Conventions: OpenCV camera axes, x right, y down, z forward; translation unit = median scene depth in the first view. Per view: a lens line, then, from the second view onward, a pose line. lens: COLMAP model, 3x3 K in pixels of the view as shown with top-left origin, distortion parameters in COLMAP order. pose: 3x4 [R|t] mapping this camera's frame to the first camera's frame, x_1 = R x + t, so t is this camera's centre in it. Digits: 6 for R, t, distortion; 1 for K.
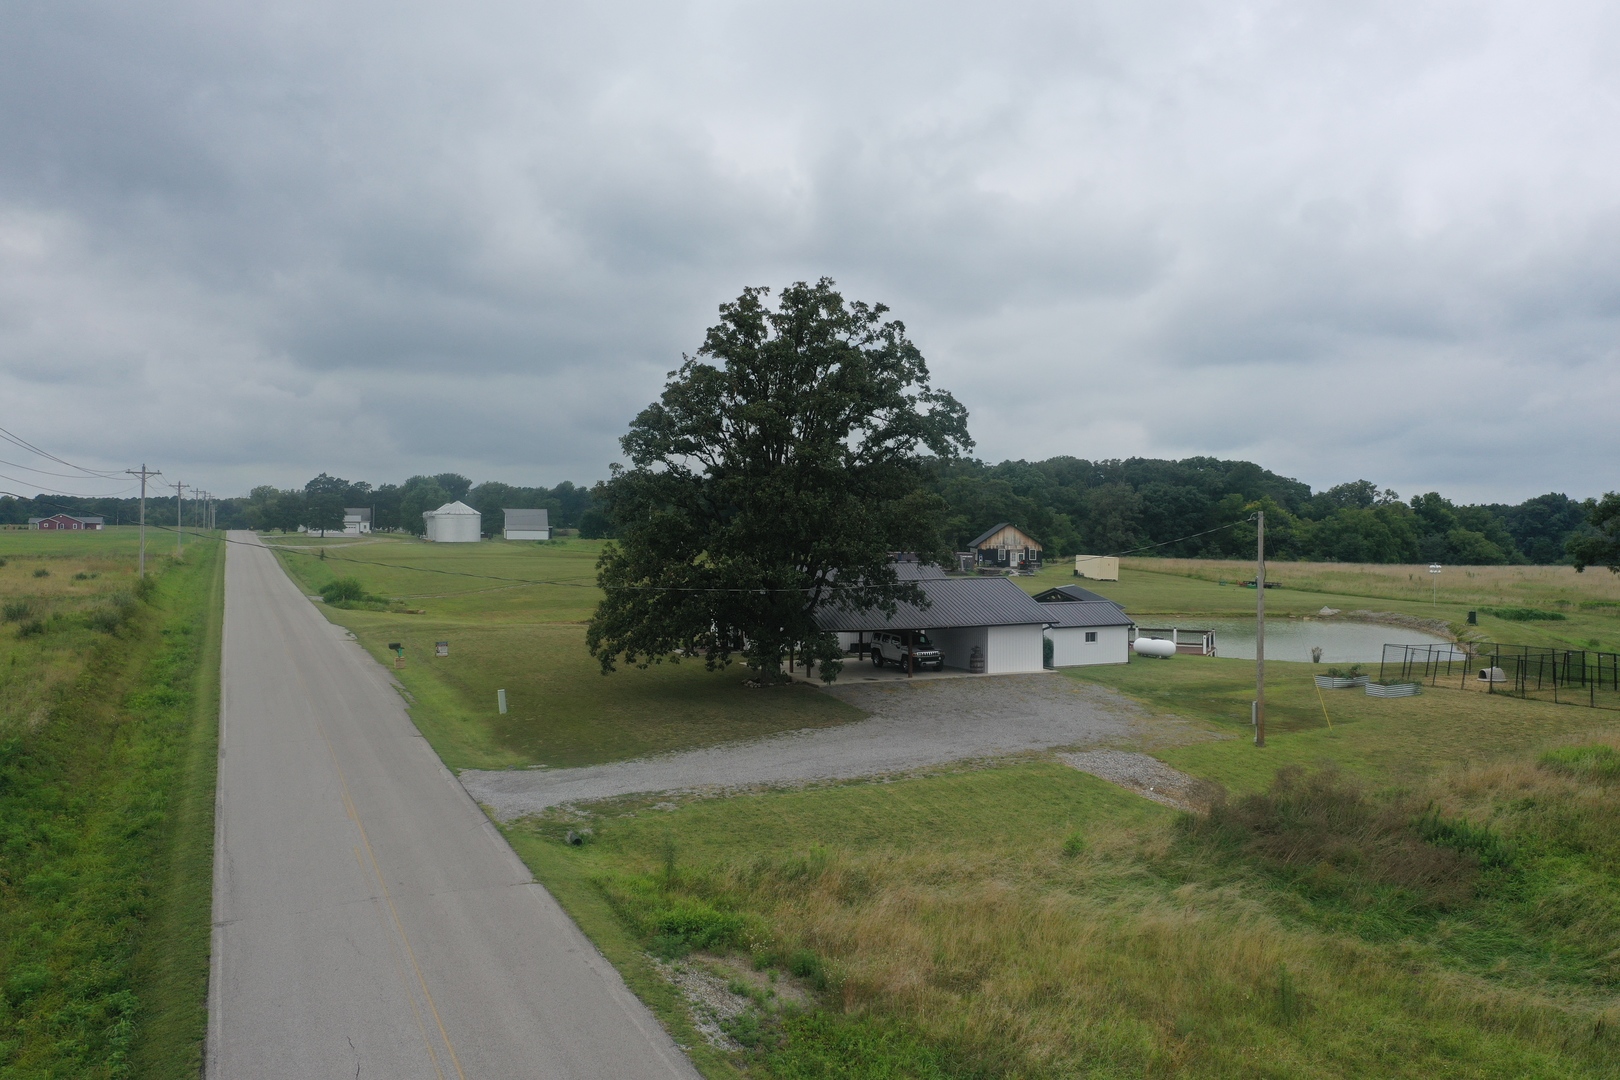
lens RADIAL K [[1259.2, 0, 808.8], [0, 1259.2, 534.2], [0, 0, 1]] dist [-0.025196, -0.003802]
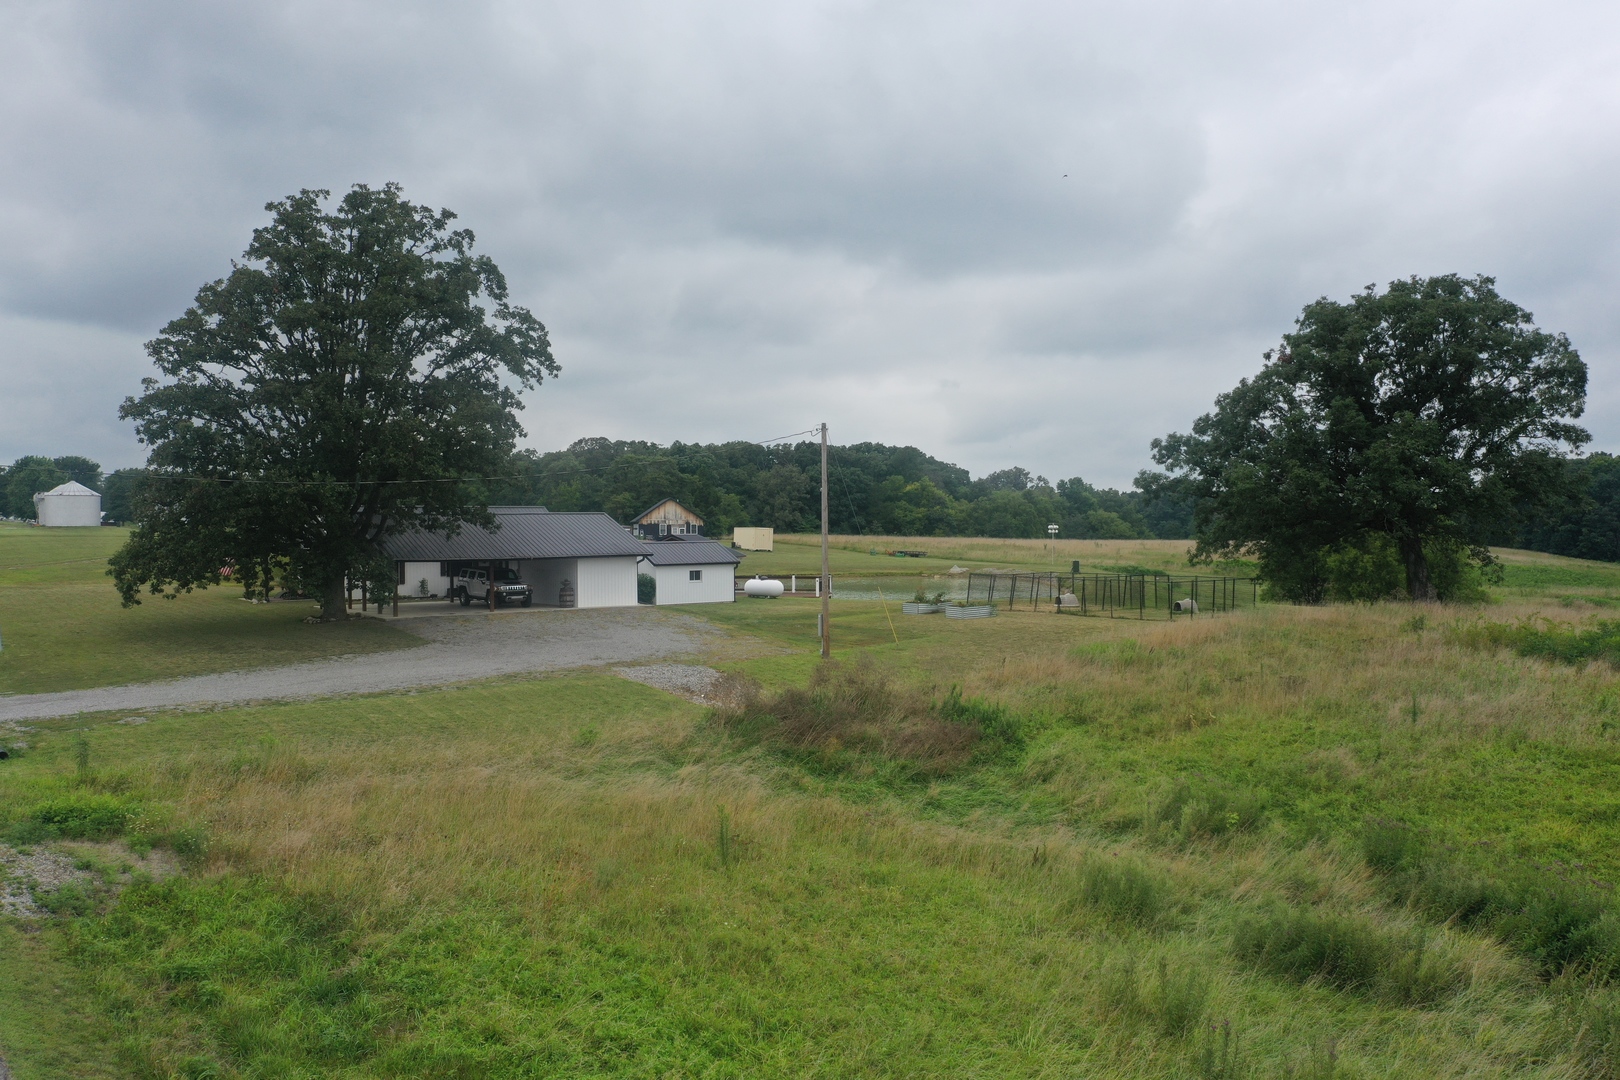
lens RADIAL K [[1259.2, 0, 806.5], [0, 1259.2, 538.3], [0, 0, 1]] dist [-0.025196, -0.003802]
pose [[0.971370, -0.008201, 0.237431, 0.087386], [0.006696, 0.999952, 0.007147, 0.053885], [-0.237478, -0.005352, 0.971378, 0.022504]]
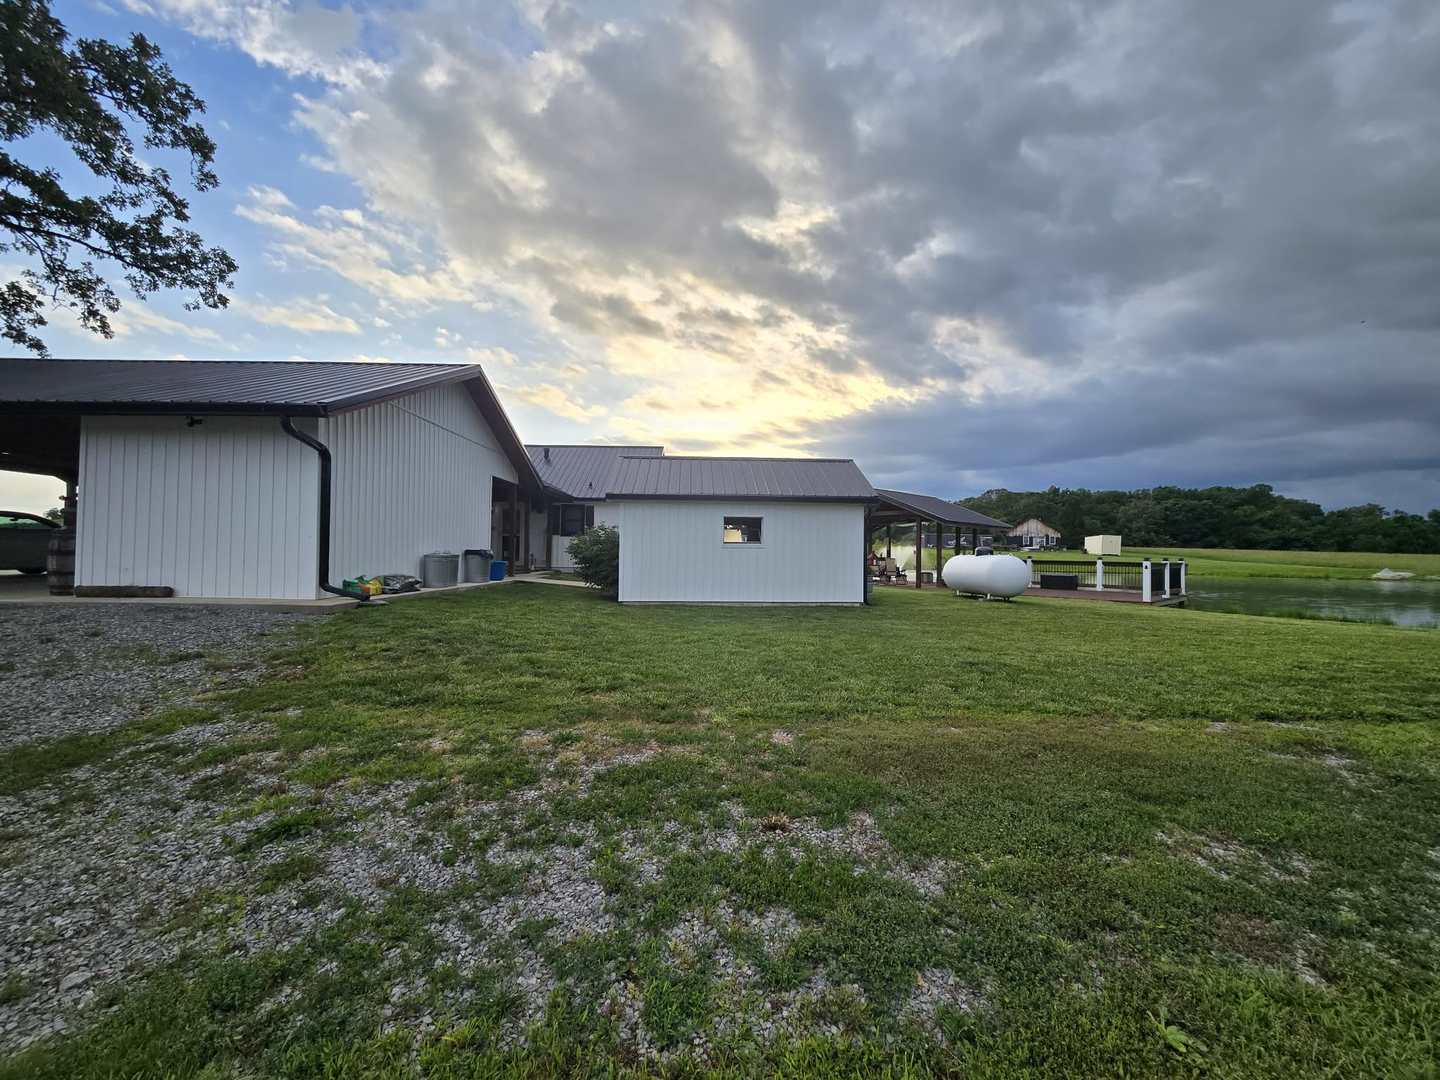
lens RADIAL K [[587.9, 0, 729.2], [0, 587.9, 537.4], [0, 0, 1]] dist [-0.000993, 0.000135]
pose [[0.921323, 0.001668, -0.388794, 0.337939], [-0.011726, 0.999655, -0.023498, 0.102437], [0.388621, 0.026209, 0.921025, 0.968442]]
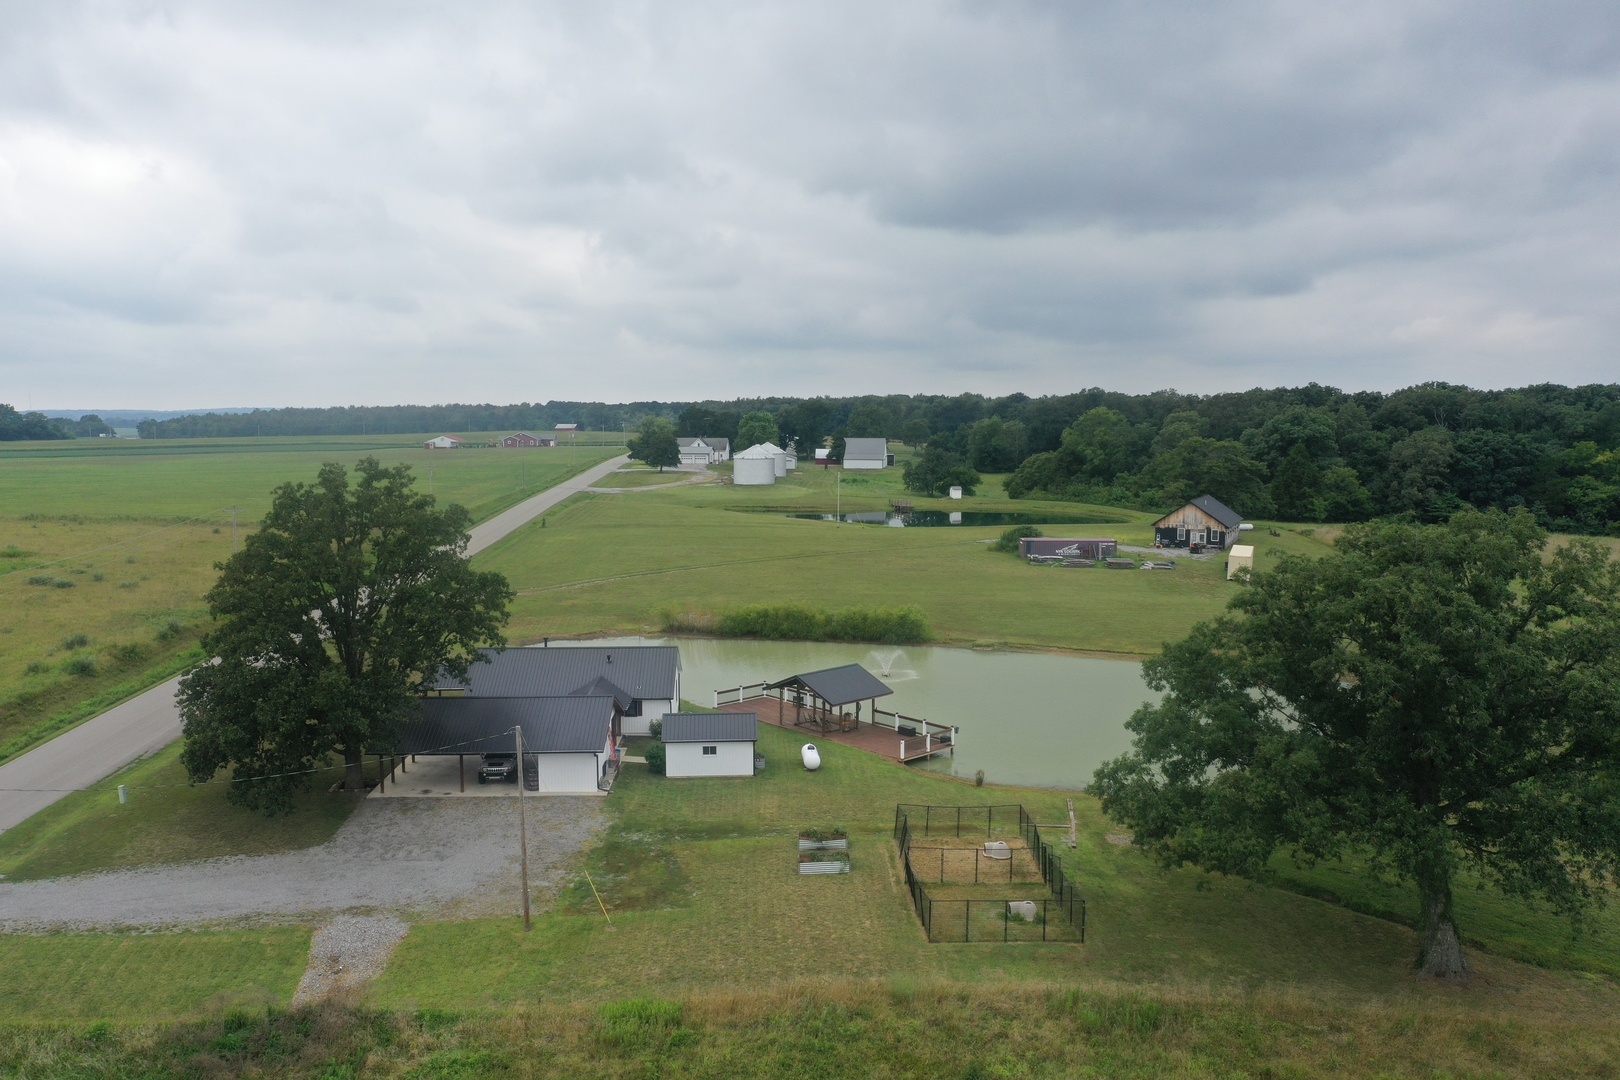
lens RADIAL K [[1259.2, 0, 809.5], [0, 1259.2, 541.0], [0, 0, 1]] dist [-0.025196, -0.003802]
pose [[0.924075, 0.032704, -0.380810, 0.811827], [0.004634, 0.995301, 0.096721, -0.225865], [0.382183, -0.091142, 0.919581, 0.096142]]
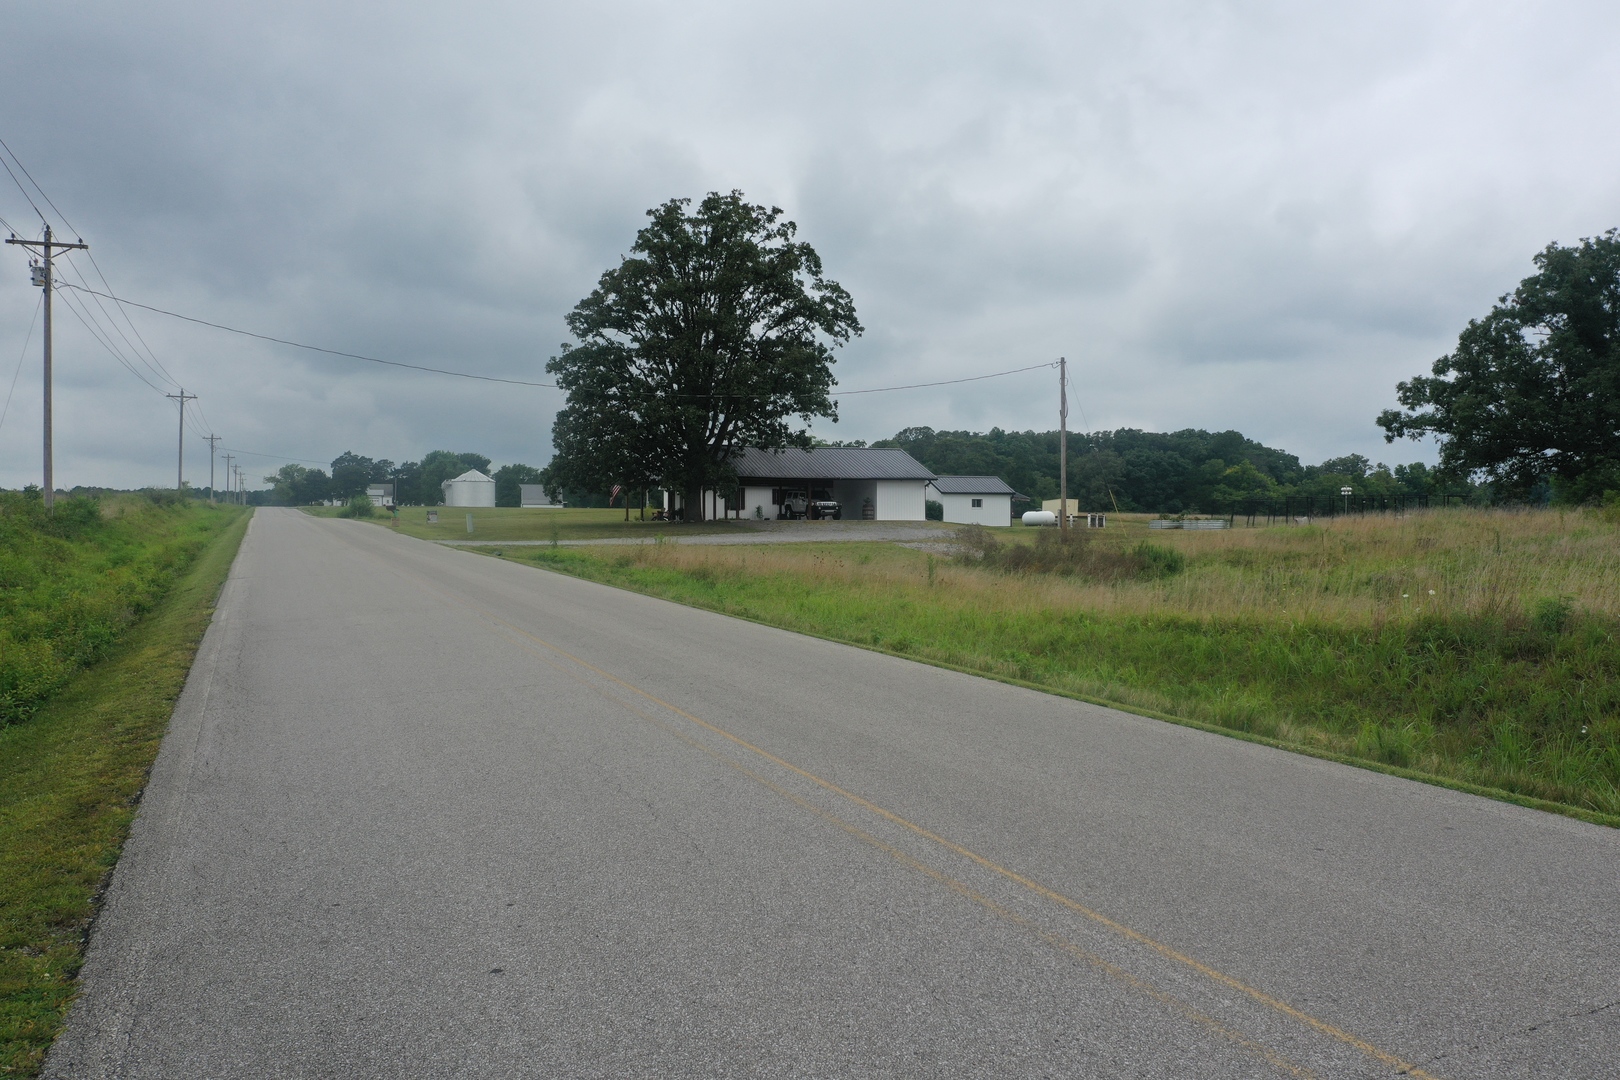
lens RADIAL K [[1259.2, 0, 807.8], [0, 1259.2, 538.0], [0, 0, 1]] dist [-0.025196, -0.003802]
pose [[0.999765, -0.003507, -0.021396, 0.105970], [0.003588, 0.999986, 0.003763, 0.127742], [0.021383, -0.003839, 0.999764, -0.217264]]
